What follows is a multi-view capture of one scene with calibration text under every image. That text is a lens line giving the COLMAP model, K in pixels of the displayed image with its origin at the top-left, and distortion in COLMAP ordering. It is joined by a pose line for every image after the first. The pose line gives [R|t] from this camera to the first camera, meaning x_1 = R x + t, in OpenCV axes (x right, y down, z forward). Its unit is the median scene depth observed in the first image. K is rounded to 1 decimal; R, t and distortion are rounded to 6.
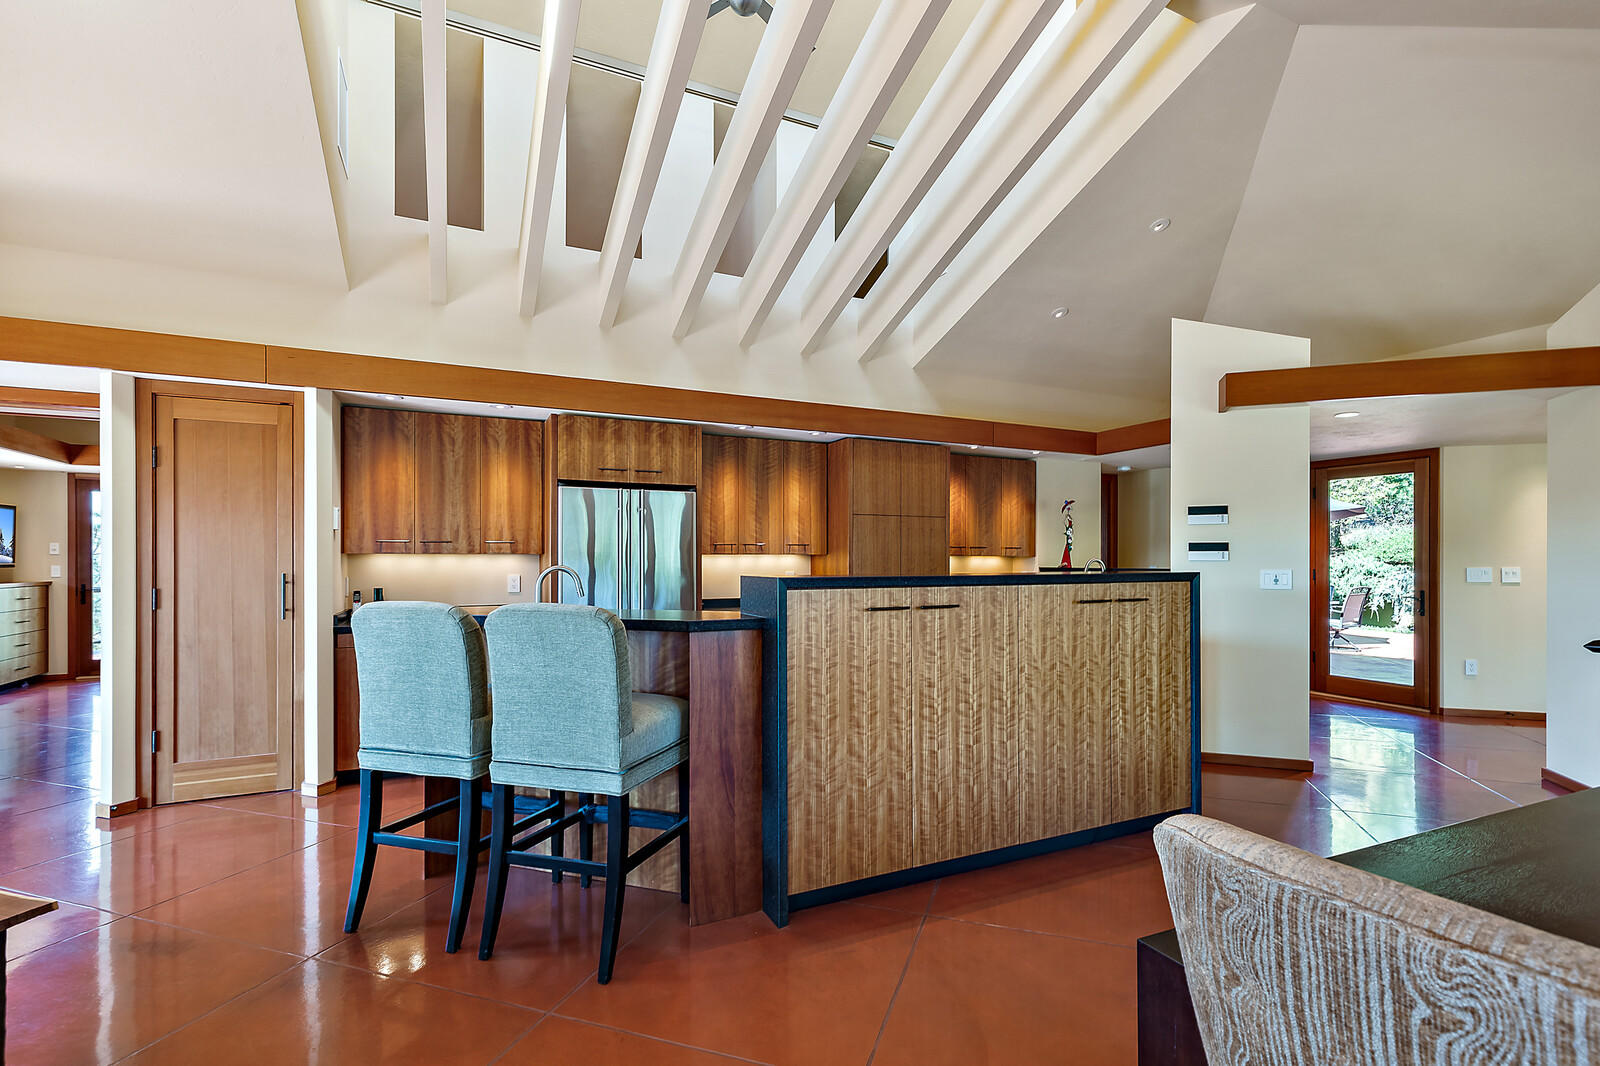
lens RADIAL K [[732.7, 0, 801.7], [0, 732.7, 558.0], [0, 0, 1]] dist [0.006219, -0.000246]
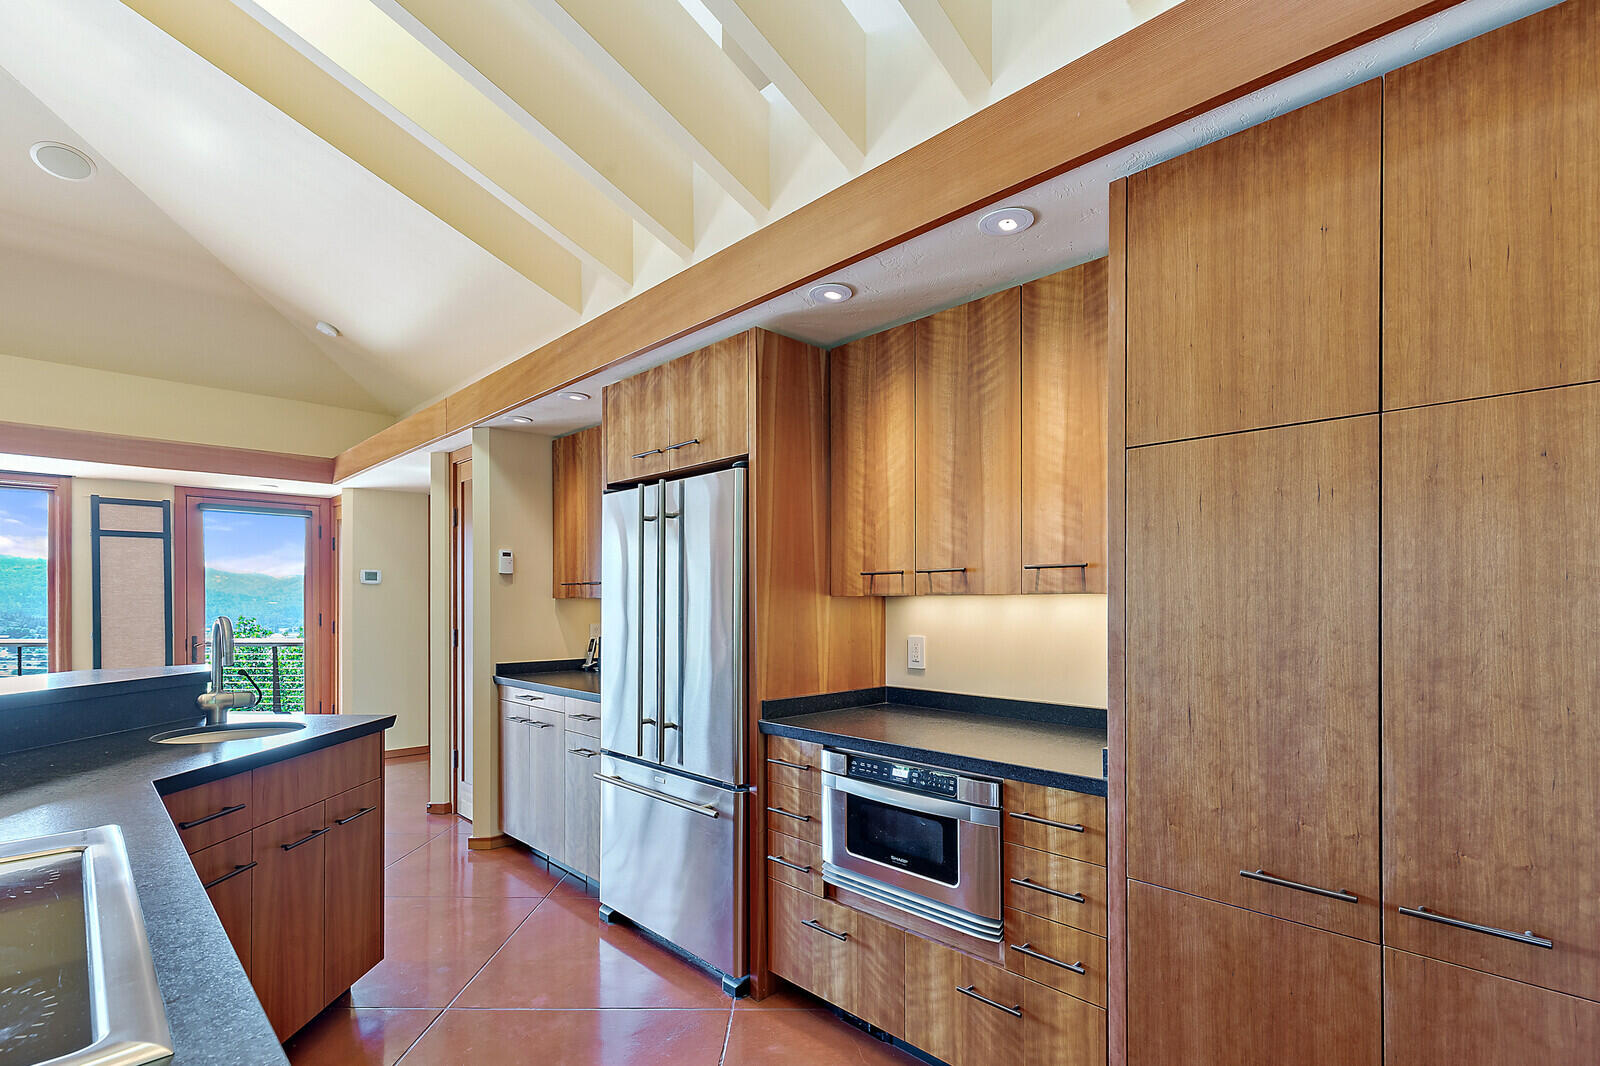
lens RADIAL K [[732.7, 0, 821.6], [0, 732.7, 597.3], [0, 0, 1]] dist [0.006219, -0.000246]
pose [[0.341589, -0.004528, -0.939838, 0.338064], [0.000896, 0.999990, -0.004493, -0.002192], [0.939849, 0.000693, 0.341590, 0.919935]]
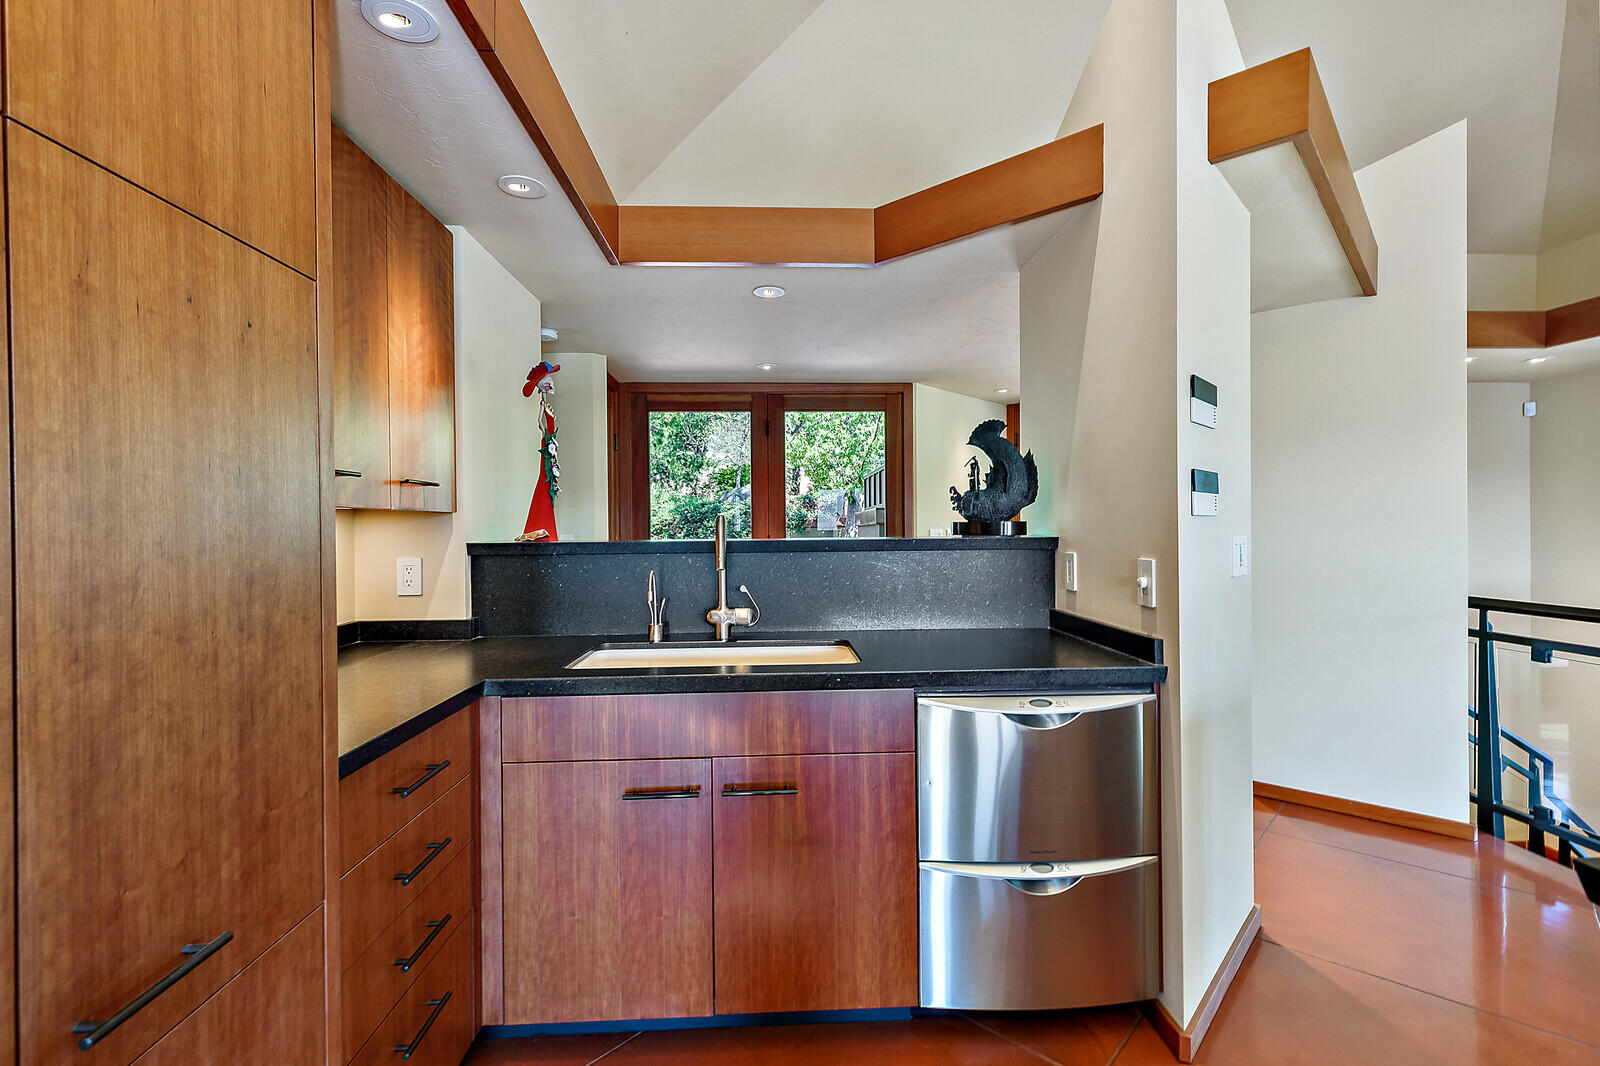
lens RADIAL K [[732.7, 0, 810.8], [0, 732.7, 527.8], [0, 0, 1]] dist [0.006219, -0.000246]
pose [[0.387271, -0.007042, 0.921939, 0.090239], [0.007085, 0.999964, 0.004663, 0.006253], [-0.921939, 0.004726, 0.387307, 1.011309]]
